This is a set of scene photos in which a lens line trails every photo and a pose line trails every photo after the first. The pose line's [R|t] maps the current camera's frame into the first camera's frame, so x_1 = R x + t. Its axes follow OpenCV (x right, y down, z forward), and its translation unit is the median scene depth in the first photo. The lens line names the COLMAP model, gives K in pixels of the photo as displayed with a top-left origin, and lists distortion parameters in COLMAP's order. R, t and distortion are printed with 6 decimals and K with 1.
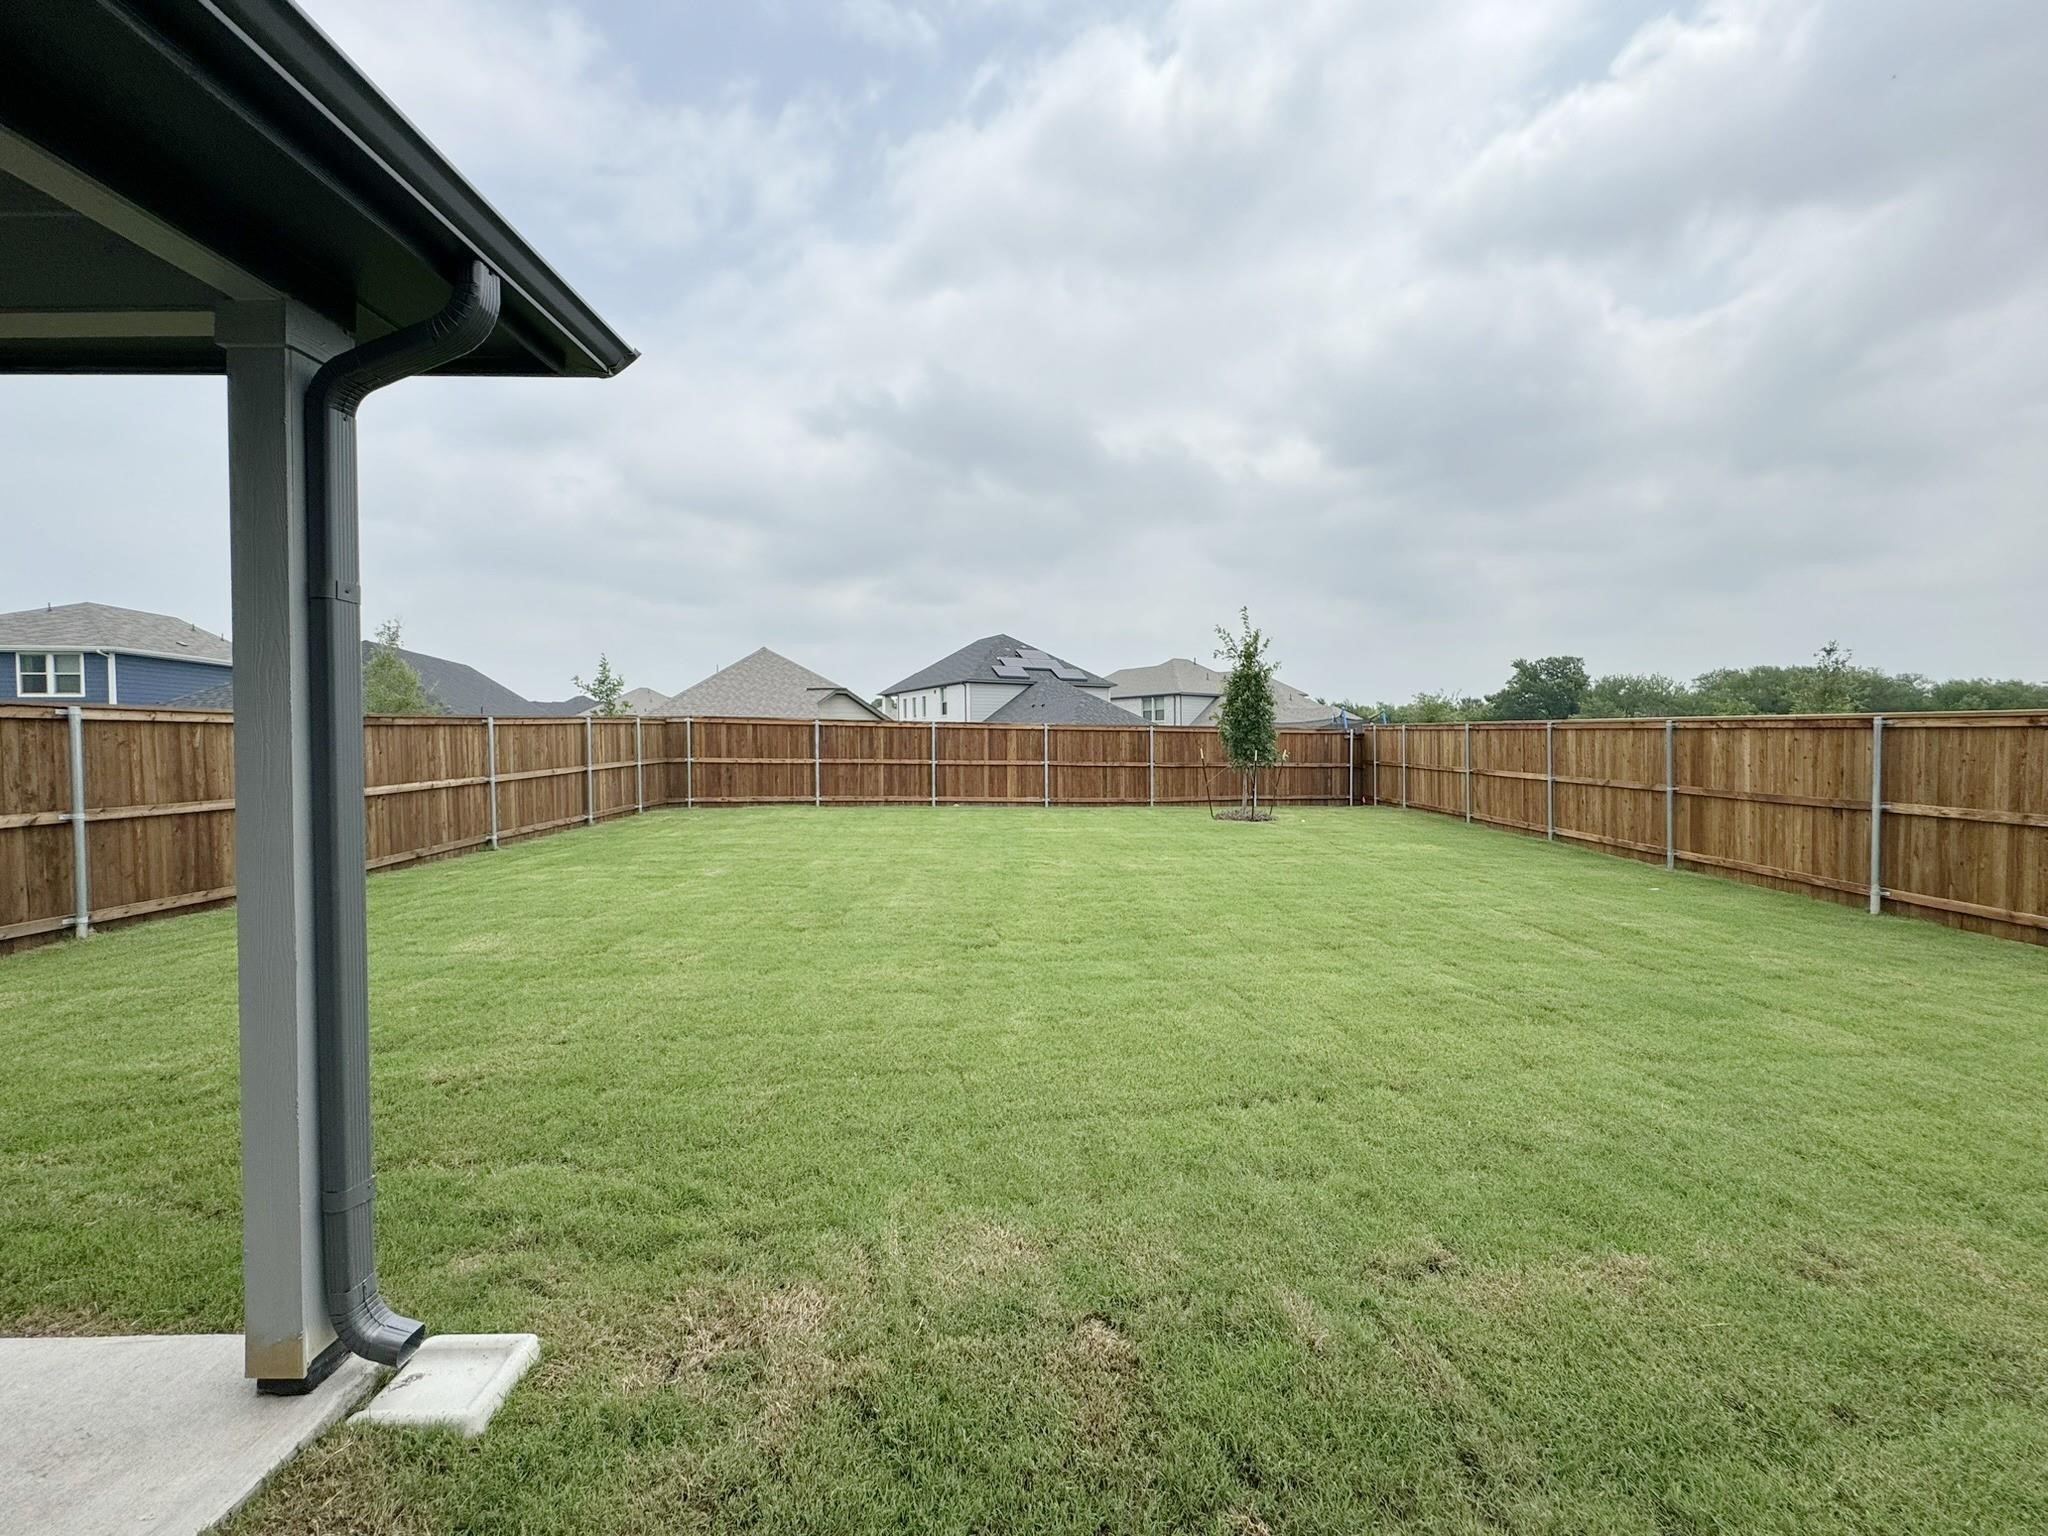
lens RADIAL K [[819.1, 0, 1022.0], [0, 819.1, 761.6], [0, 0, 1]] dist [-0.003010, 0.000457]
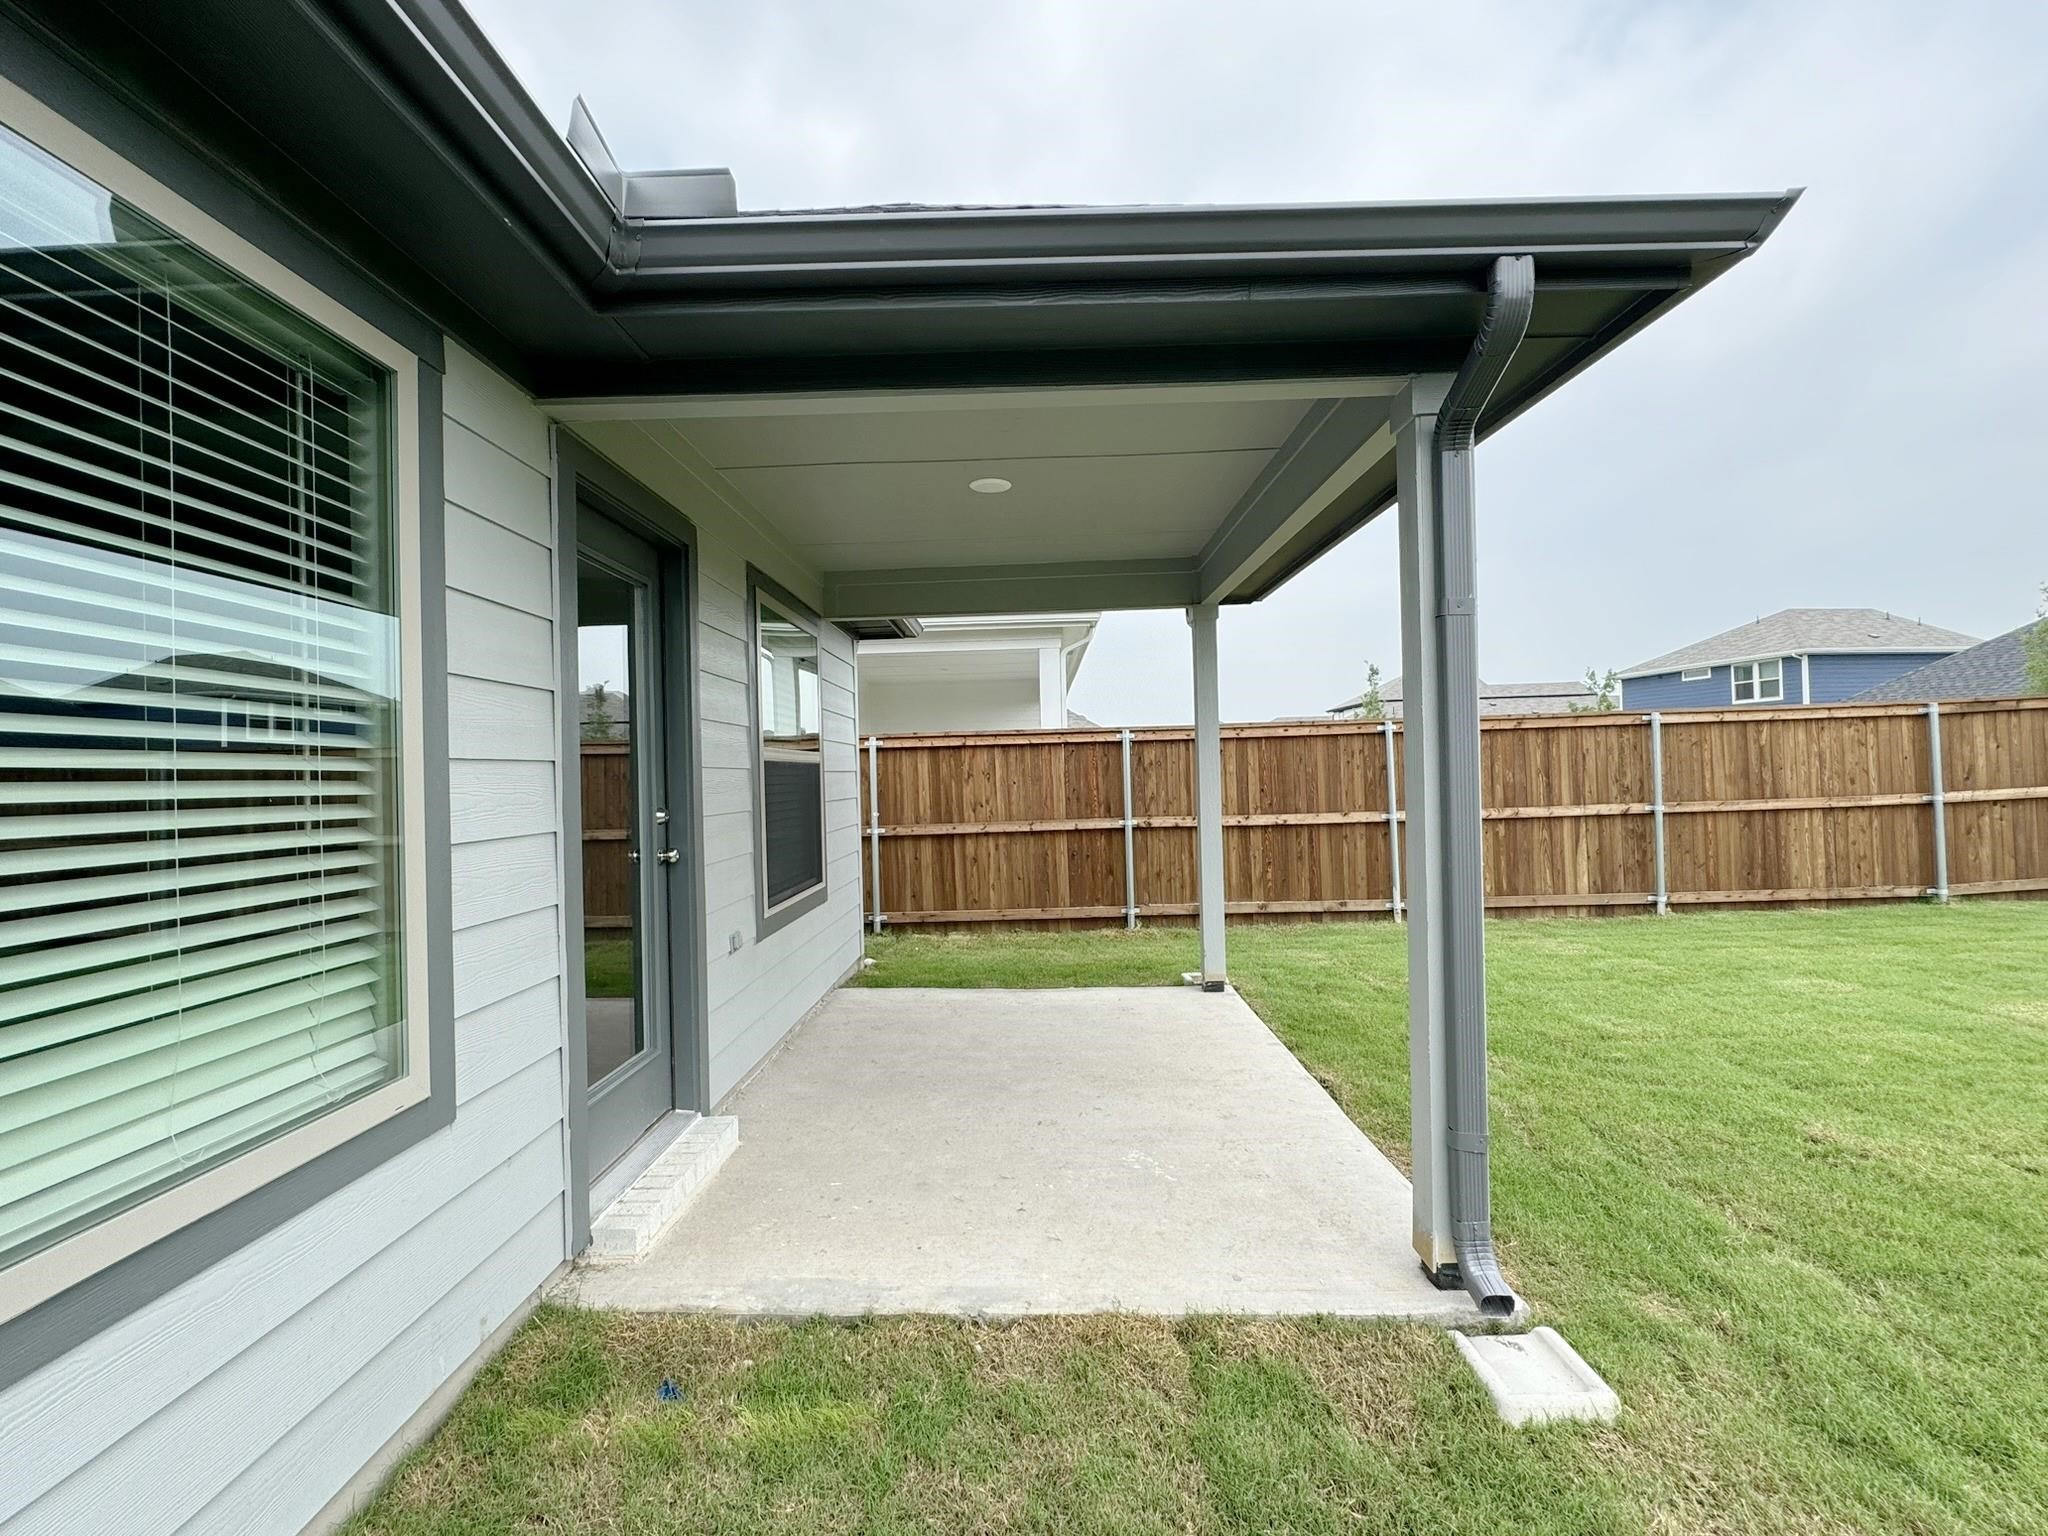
lens RADIAL K [[906.7, 0, 1024.3], [0, 906.7, 766.0], [0, 0, 1]] dist [0.003107, -0.000357]
pose [[-0.000175, -0.001353, -0.999999, 0.111190], [0.007483, 0.999971, -0.001354, 0.002895], [0.999972, -0.007483, -0.000165, 0.100886]]
